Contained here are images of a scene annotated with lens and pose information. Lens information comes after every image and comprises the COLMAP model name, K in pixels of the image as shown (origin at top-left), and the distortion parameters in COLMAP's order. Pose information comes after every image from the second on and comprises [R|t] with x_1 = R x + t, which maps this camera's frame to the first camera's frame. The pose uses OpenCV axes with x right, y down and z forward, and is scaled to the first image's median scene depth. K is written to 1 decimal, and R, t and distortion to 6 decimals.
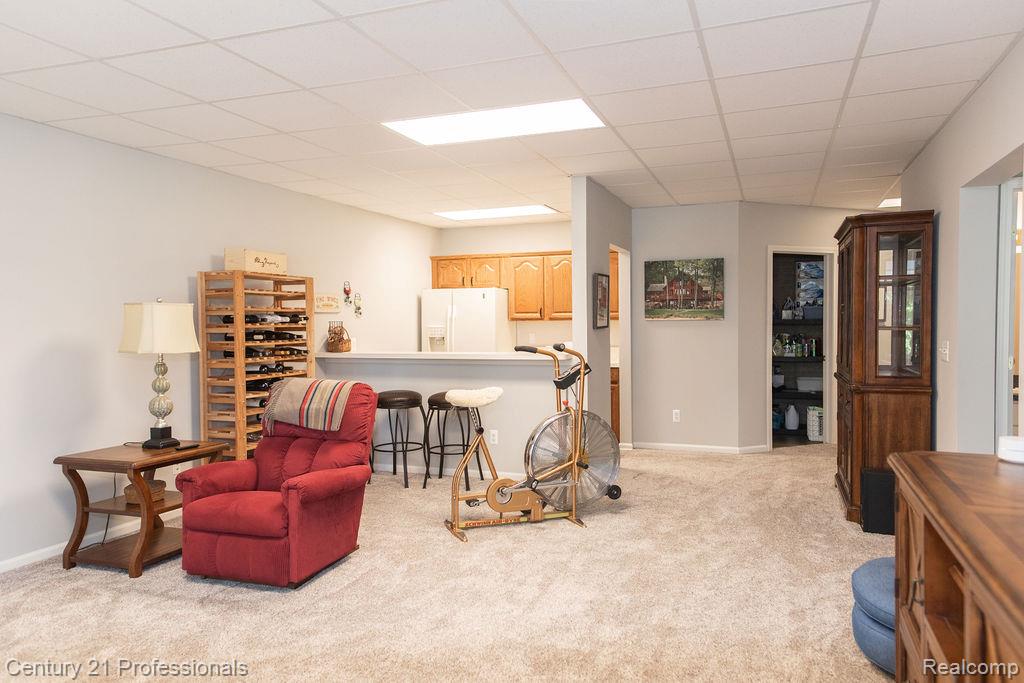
lens RADIAL K [[714.5, 0, 522.2], [0, 714.5, 341.8], [0, 0, 1]] dist [0.041689, 0.004785]
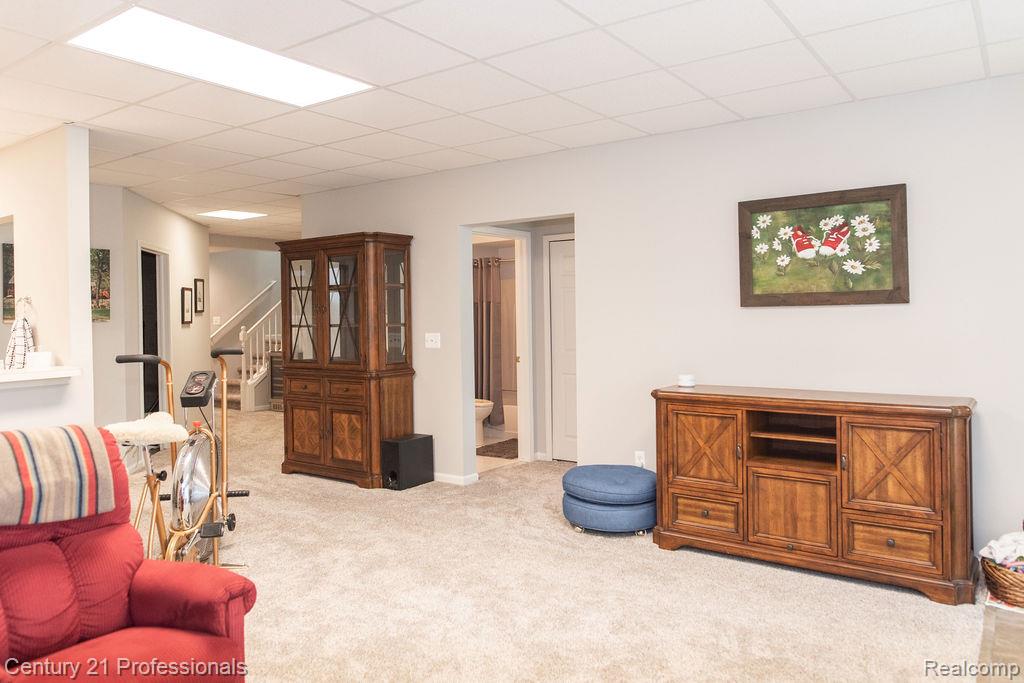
lens RADIAL K [[714.5, 0, 520.0], [0, 714.5, 334.5], [0, 0, 1]] dist [0.041689, 0.004785]
pose [[0.278057, -0.024086, 0.960263, -0.529439], [0.045214, 0.998906, 0.011963, -0.005050], [-0.959500, 0.040091, 0.278841, 0.386566]]
